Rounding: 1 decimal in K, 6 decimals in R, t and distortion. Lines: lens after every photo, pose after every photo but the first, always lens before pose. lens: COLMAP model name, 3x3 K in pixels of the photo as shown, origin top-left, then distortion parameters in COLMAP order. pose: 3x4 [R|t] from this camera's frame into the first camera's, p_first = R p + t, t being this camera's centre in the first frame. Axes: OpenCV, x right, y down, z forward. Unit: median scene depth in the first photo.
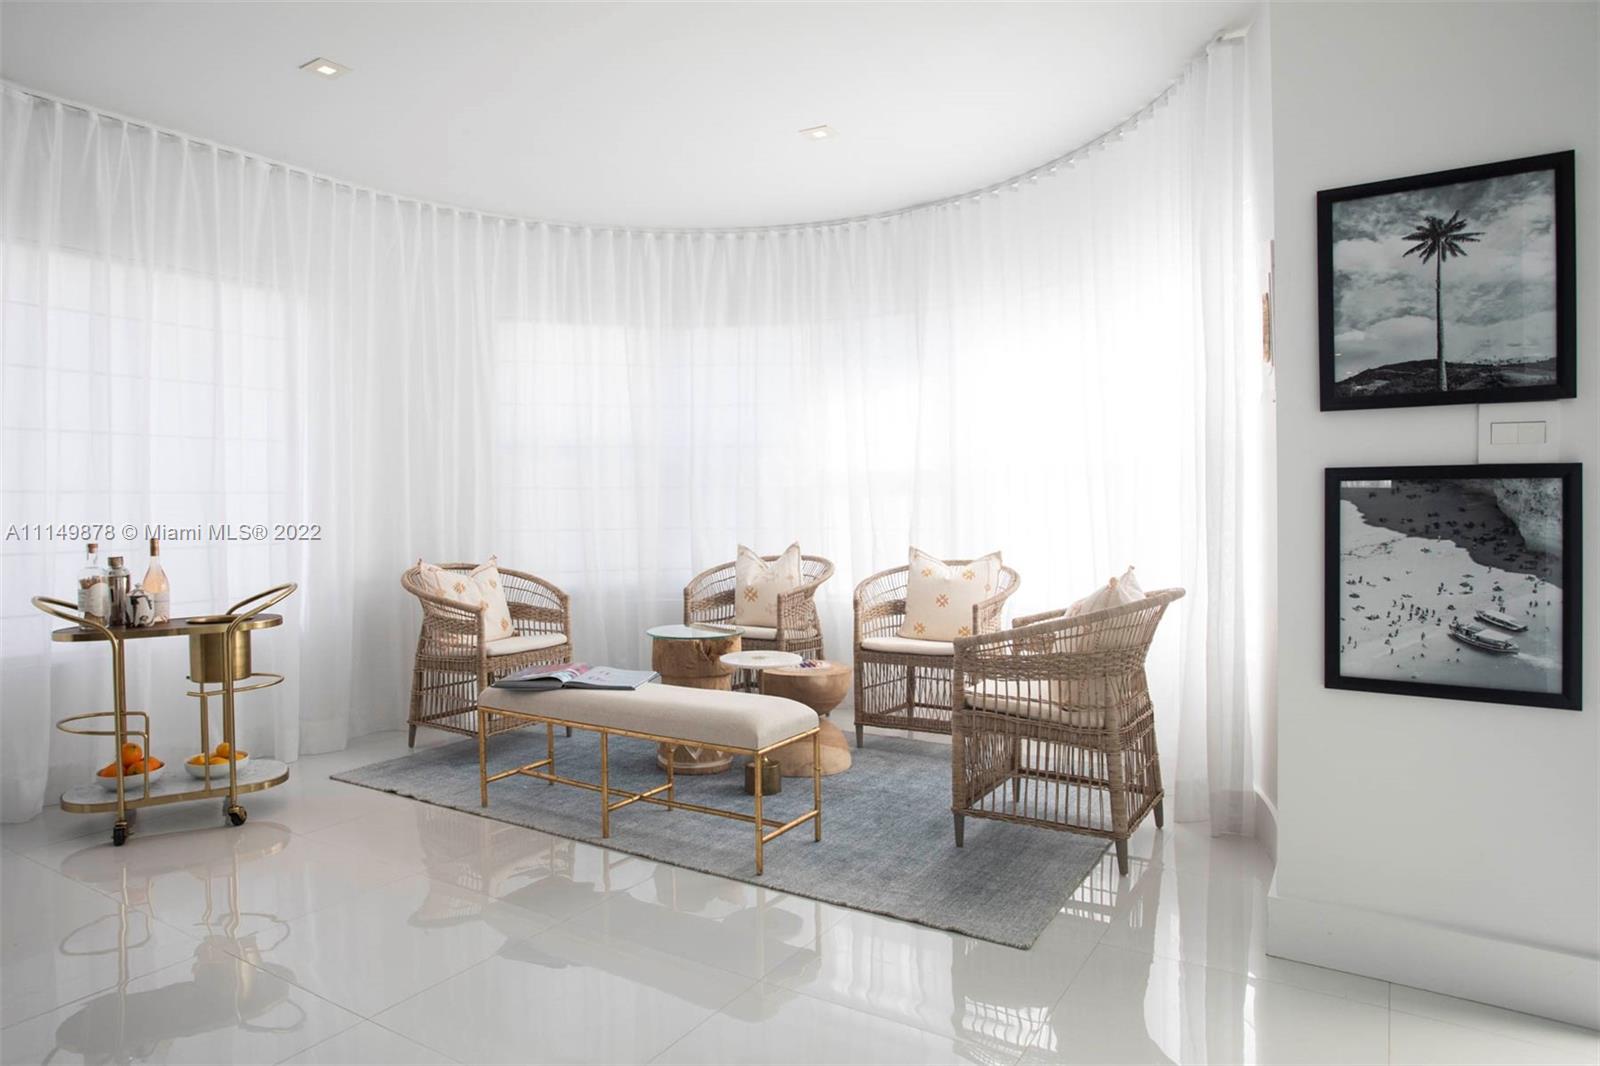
lens RADIAL K [[923.8, 0, 798.2], [0, 923.8, 525.1], [0, 0, 1]] dist [-0.011613, 0.011444]
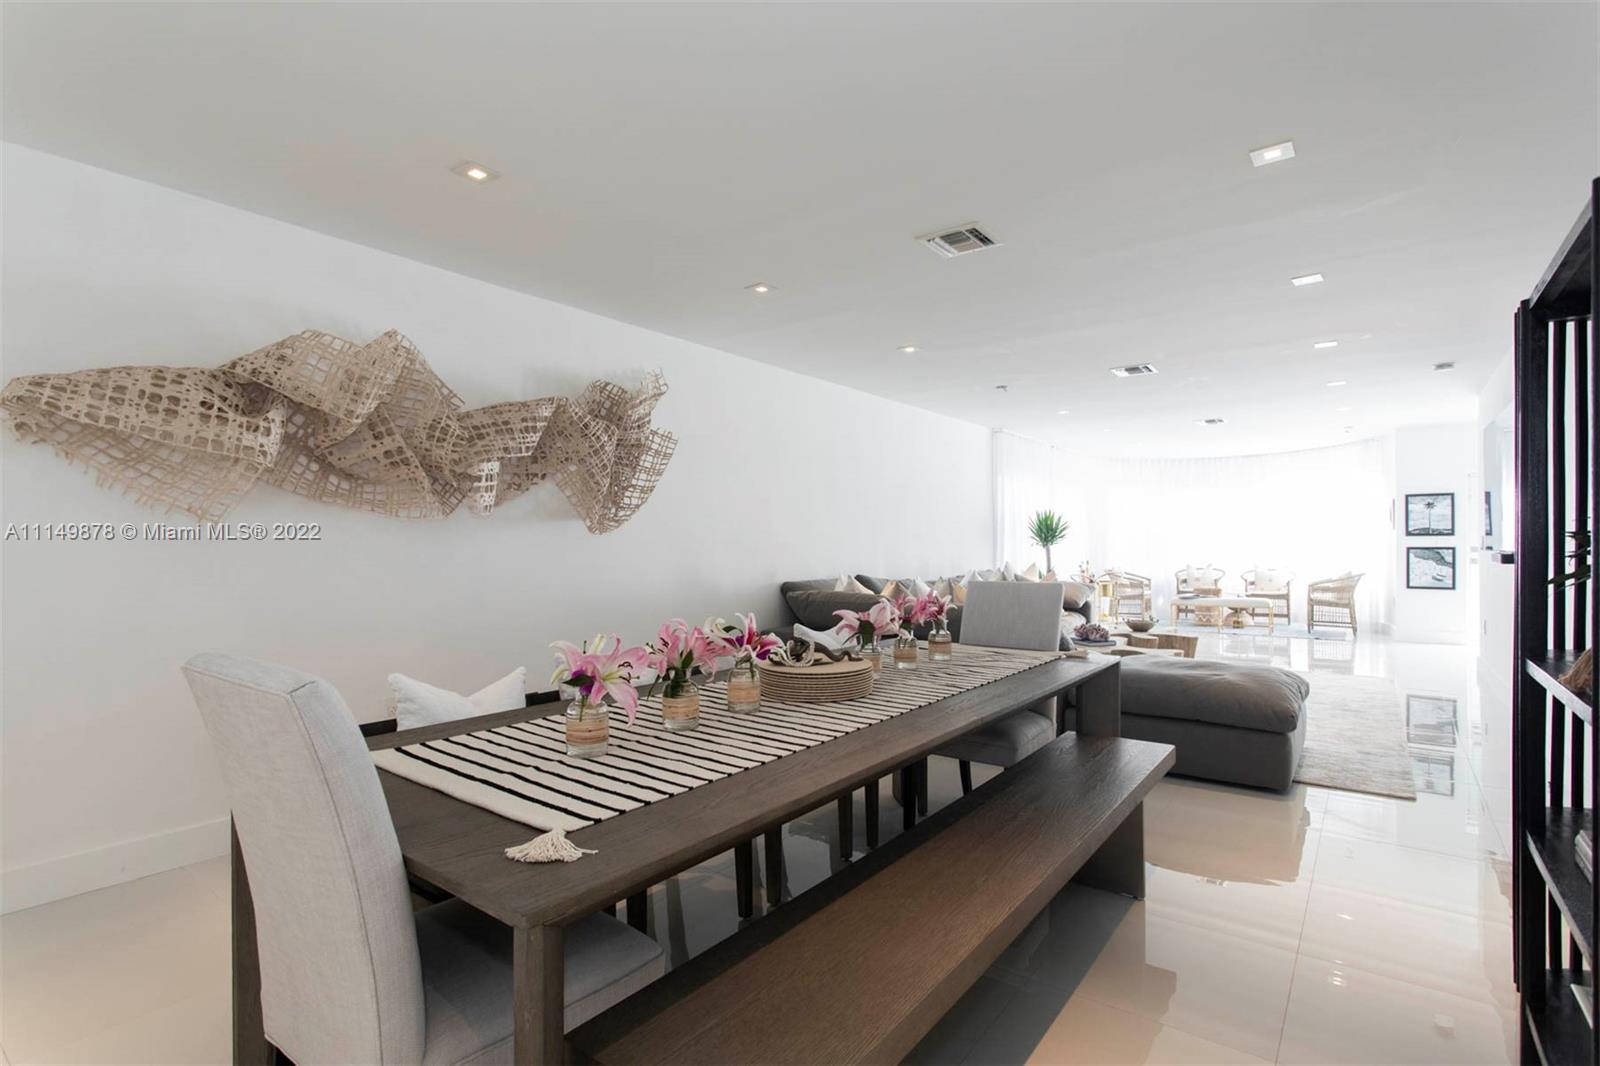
lens RADIAL K [[768.1, 0, 803.4], [0, 768.1, 546.3], [0, 0, 1]] dist [-0.003536, -0.000458]
pose [[0.995496, 0.001534, -0.094792, -2.586844], [-0.001484, 0.999999, 0.000591, -0.065203], [0.094792, -0.000447, 0.995497, -3.899977]]
